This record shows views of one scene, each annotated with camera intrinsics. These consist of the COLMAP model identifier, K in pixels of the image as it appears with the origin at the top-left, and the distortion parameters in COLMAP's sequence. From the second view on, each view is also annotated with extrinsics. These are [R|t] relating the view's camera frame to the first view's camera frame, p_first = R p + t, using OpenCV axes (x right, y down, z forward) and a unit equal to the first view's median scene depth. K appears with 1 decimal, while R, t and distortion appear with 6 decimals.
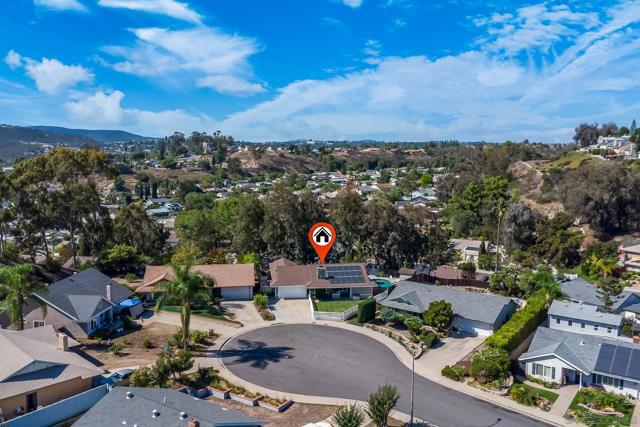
lens RADIAL K [[547.7, 0, 304.9], [0, 547.7, 212.6], [0, 0, 1]] dist [0.016728, -0.001544]
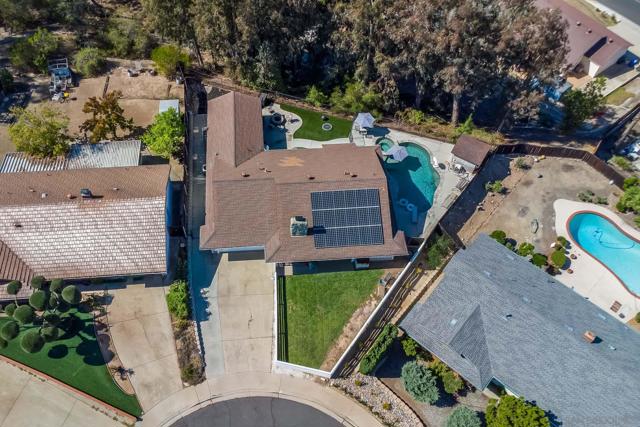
lens RADIAL K [[538.2, 0, 281.5], [0, 538.2, 212.8], [0, 0, 1]] dist [0.014811, 0.006348]
pose [[0.999025, 0.039640, -0.019417, 0.012899], [-0.010474, 0.640212, 0.768127, -0.157862], [0.042880, -0.767175, 0.640003, 0.395591]]
